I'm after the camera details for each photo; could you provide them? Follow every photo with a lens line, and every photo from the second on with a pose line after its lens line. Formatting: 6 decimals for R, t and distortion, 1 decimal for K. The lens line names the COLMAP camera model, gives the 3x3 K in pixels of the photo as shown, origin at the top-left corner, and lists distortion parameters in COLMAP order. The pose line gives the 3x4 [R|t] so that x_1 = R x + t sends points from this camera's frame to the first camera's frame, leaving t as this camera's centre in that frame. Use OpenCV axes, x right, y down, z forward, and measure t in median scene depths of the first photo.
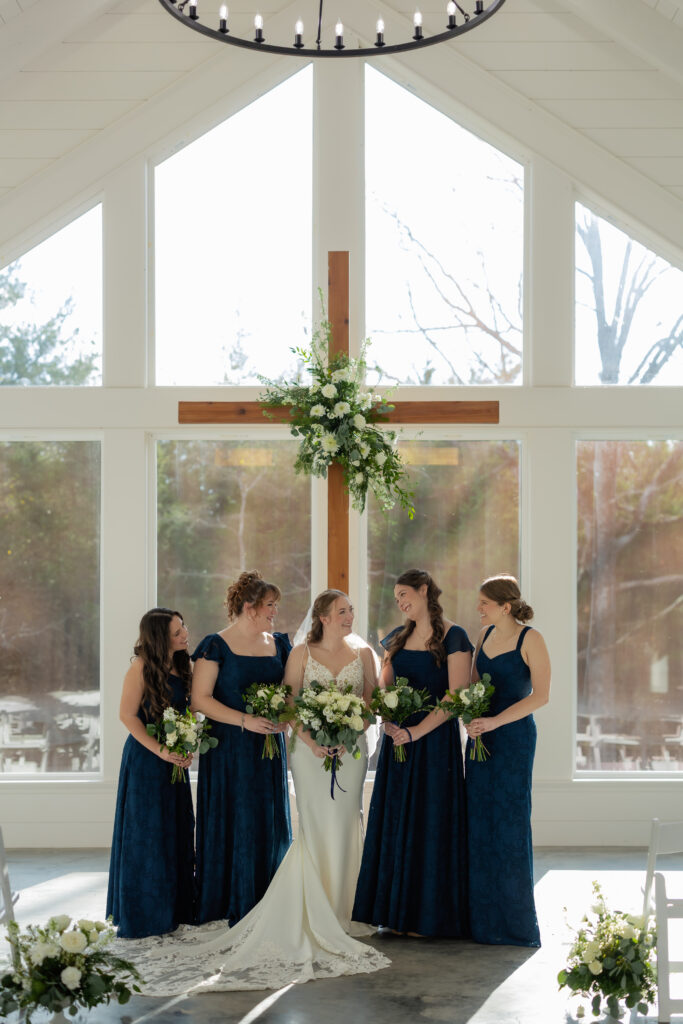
lens RADIAL K [[2502.1, 0, 341.5], [0, 2502.1, 512.0], [0, 0, 1]] dist [0.222348, 3.951329]
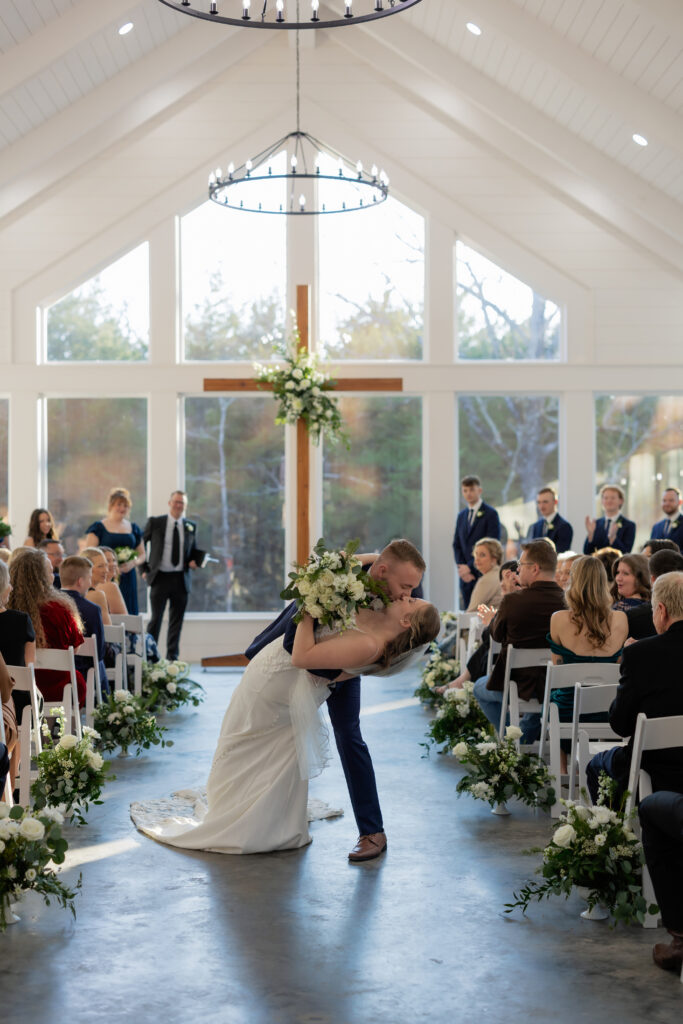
lens RADIAL K [[2502.1, 0, 341.5], [0, 2502.1, 512.0], [0, 0, 1]] dist [0.222348, 3.951329]
pose [[0.999910, -0.004429, 0.012653, 0.002911], [0.003915, 0.999178, 0.040350, -0.023183], [-0.012821, -0.040297, 0.999105, -0.615014]]
